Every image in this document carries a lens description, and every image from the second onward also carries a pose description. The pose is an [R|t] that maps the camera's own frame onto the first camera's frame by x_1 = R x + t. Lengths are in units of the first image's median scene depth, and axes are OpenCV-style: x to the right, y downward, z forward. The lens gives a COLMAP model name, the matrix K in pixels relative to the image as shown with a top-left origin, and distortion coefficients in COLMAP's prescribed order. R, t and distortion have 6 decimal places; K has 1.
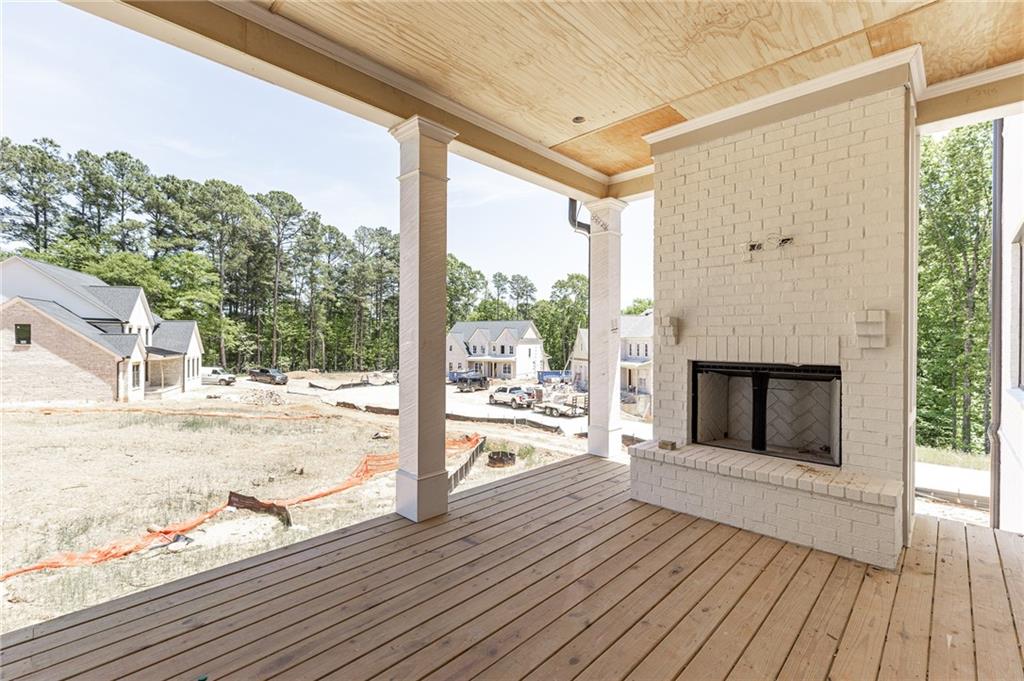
lens RADIAL K [[455.7, 0, 517.9], [0, 455.7, 341.2], [0, 0, 1]] dist [0.012543, -0.004393]
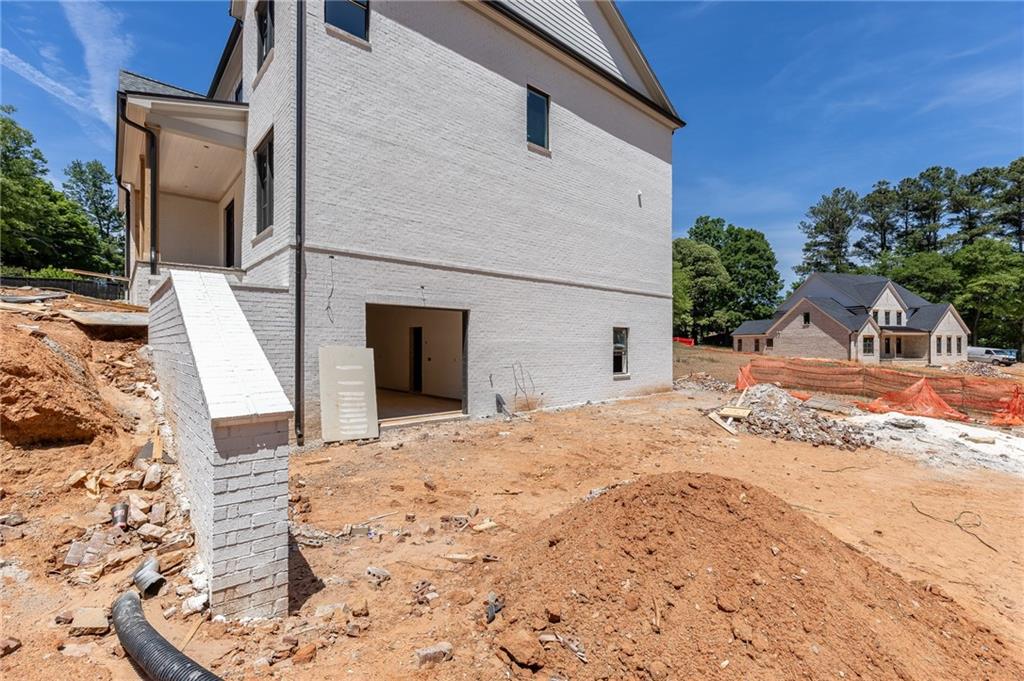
lens RADIAL K [[455.7, 0, 517.9], [0, 455.7, 341.2], [0, 0, 1]] dist [0.012543, -0.004393]
pose [[-0.084558, -0.012447, -0.996341, 0.556419], [-0.003204, 0.999920, -0.012220, 0.073296], [0.996413, 0.002159, -0.084591, 0.053859]]
